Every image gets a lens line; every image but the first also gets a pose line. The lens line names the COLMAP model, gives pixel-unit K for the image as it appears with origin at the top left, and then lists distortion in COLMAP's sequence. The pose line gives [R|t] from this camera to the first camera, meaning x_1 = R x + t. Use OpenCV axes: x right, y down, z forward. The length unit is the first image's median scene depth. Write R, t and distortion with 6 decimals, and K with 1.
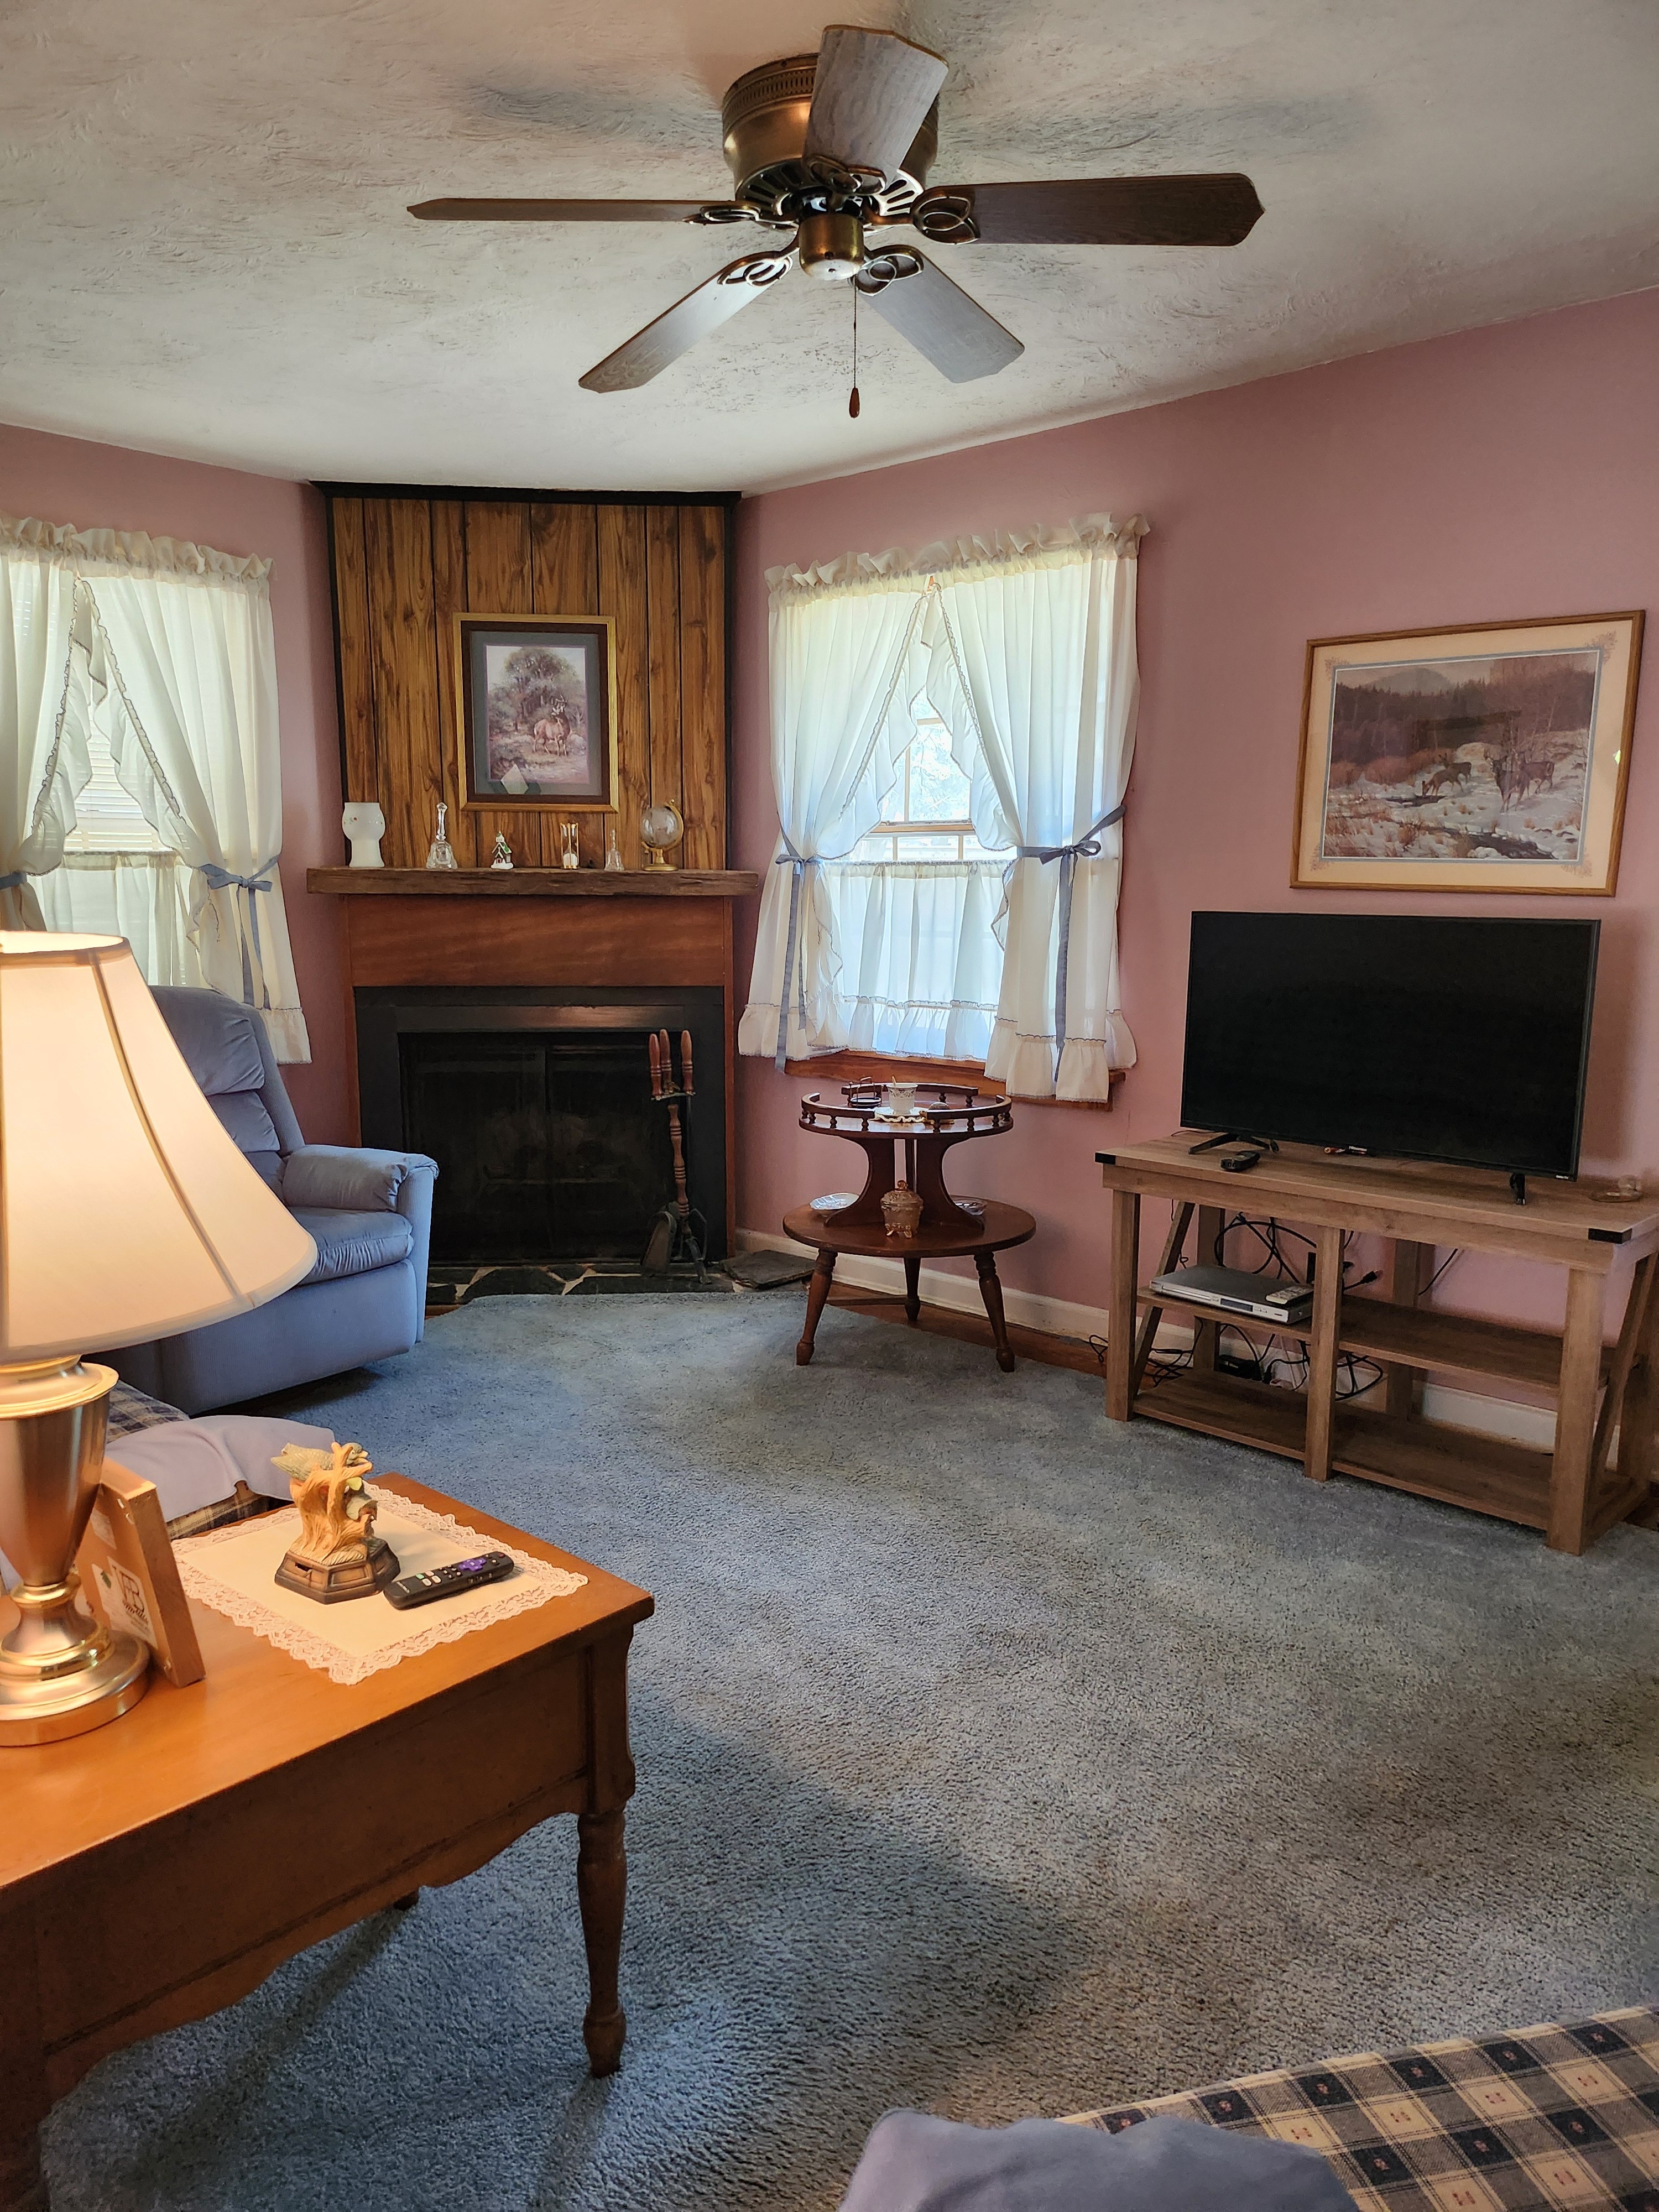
lens RADIAL K [[1554.9, 0, 837.4], [0, 1554.9, 1139.3], [0, 0, 1]] dist [0.043342, -0.002875]
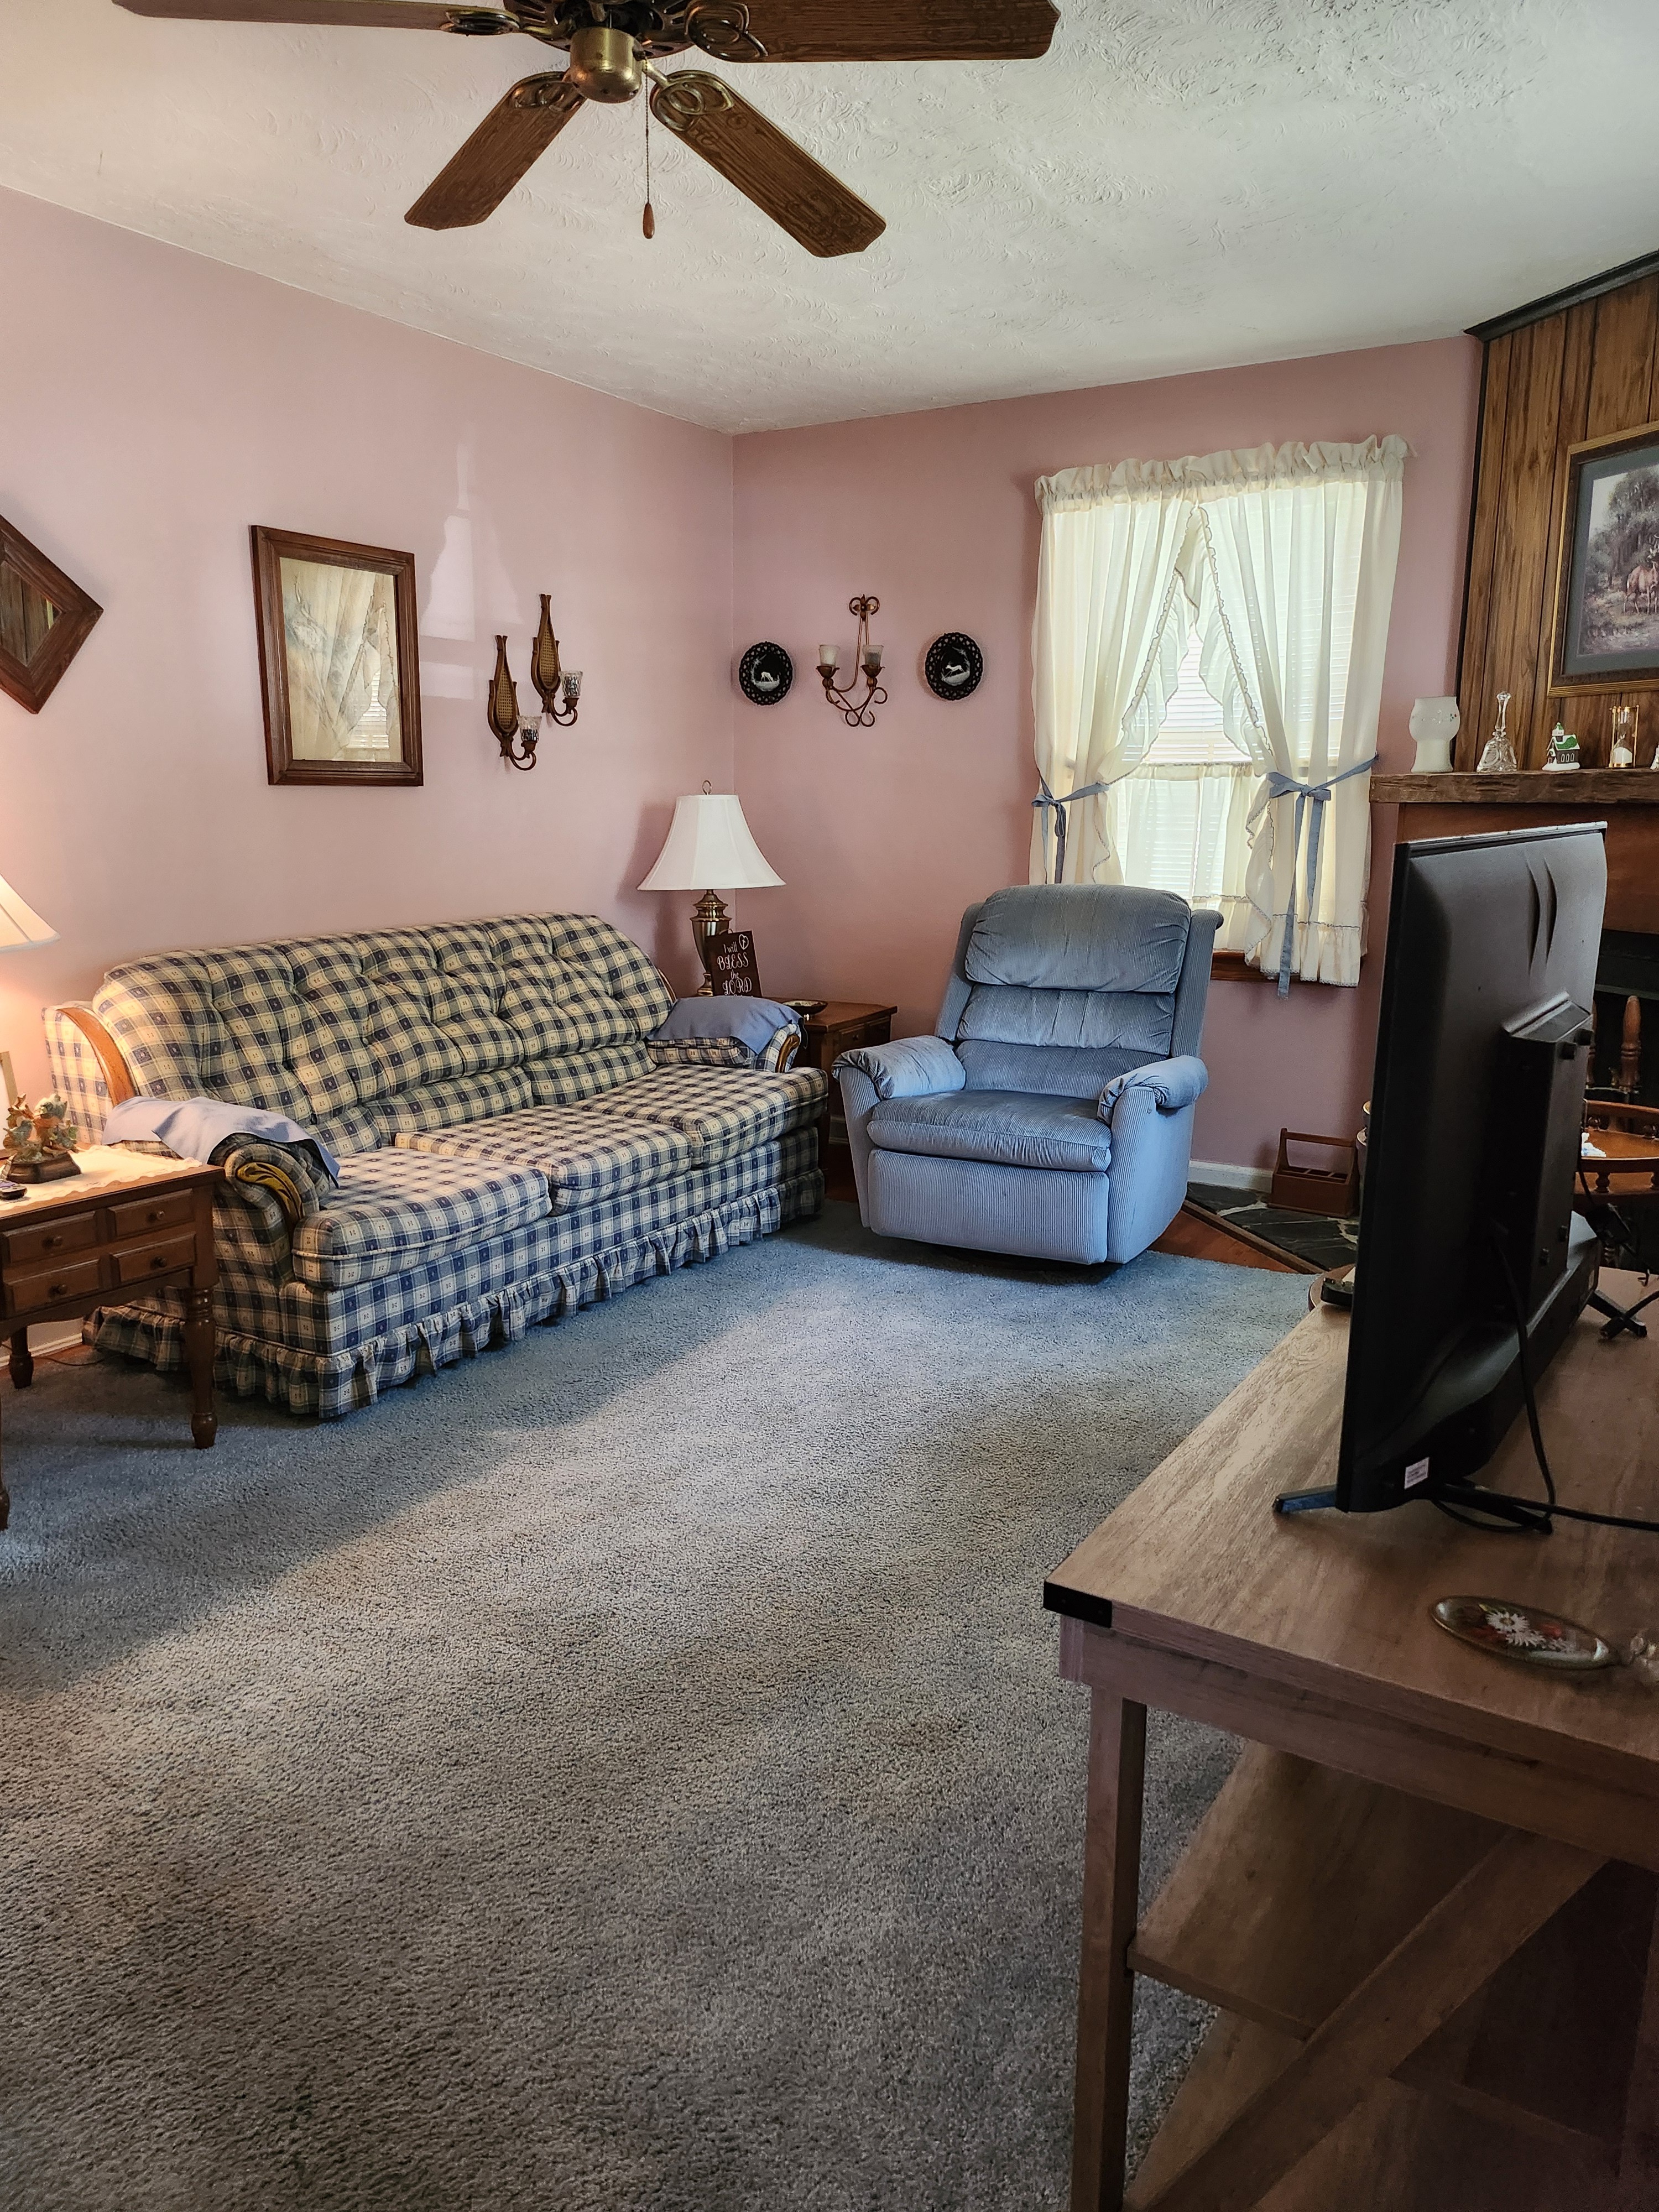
lens RADIAL K [[1569.4, 0, 824.5], [0, 1569.4, 1110.2], [0, 0, 1]] dist [0.089175, -0.086089]
pose [[0.195465, 0.190503, -0.962030, 0.527879], [-0.175591, 0.971899, 0.156781, -0.071099], [0.964863, 0.138279, 0.223423, 0.504172]]
